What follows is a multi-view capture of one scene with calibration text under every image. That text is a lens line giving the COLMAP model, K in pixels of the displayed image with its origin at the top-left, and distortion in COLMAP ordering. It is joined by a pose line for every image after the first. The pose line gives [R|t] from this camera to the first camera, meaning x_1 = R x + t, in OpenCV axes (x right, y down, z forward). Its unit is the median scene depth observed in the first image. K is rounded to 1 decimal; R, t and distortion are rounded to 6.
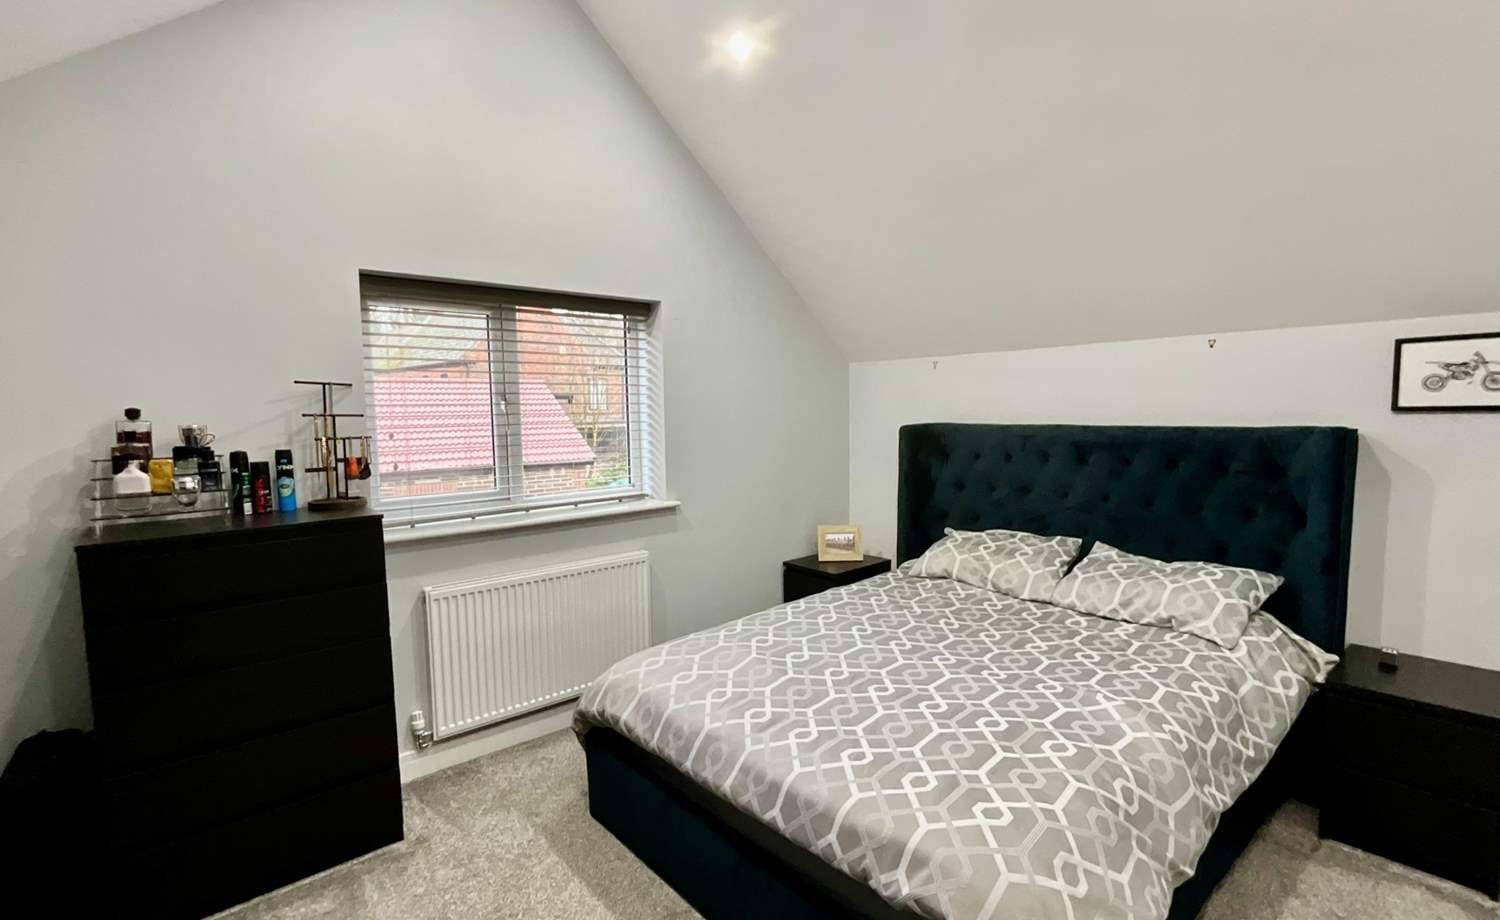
lens RADIAL K [[676.1, 0, 750.0], [0, 676.1, 460.0], [0, 0, 1]] dist [-0.003064, -0.000160]
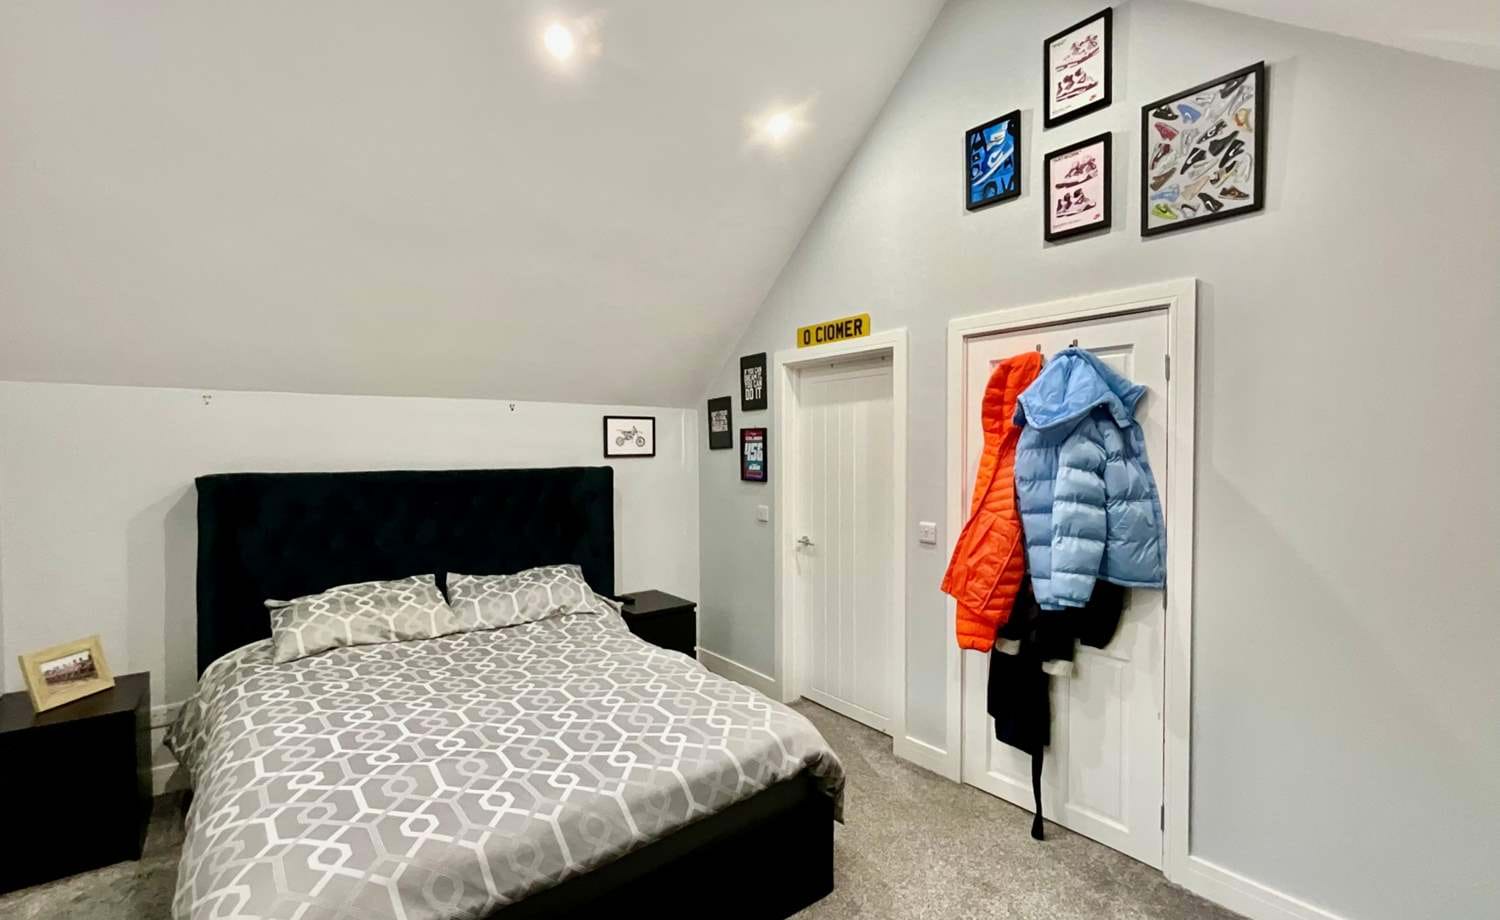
lens RADIAL K [[658.3, 0, 750.0], [0, 658.3, 460.0], [0, 0, 1]] dist [0.022037, 0.000098]
pose [[0.069623, -0.003725, 0.997566, -0.641286], [0.076794, 0.997046, -0.001636, -0.030827], [-0.994613, 0.076721, 0.069703, 0.468305]]
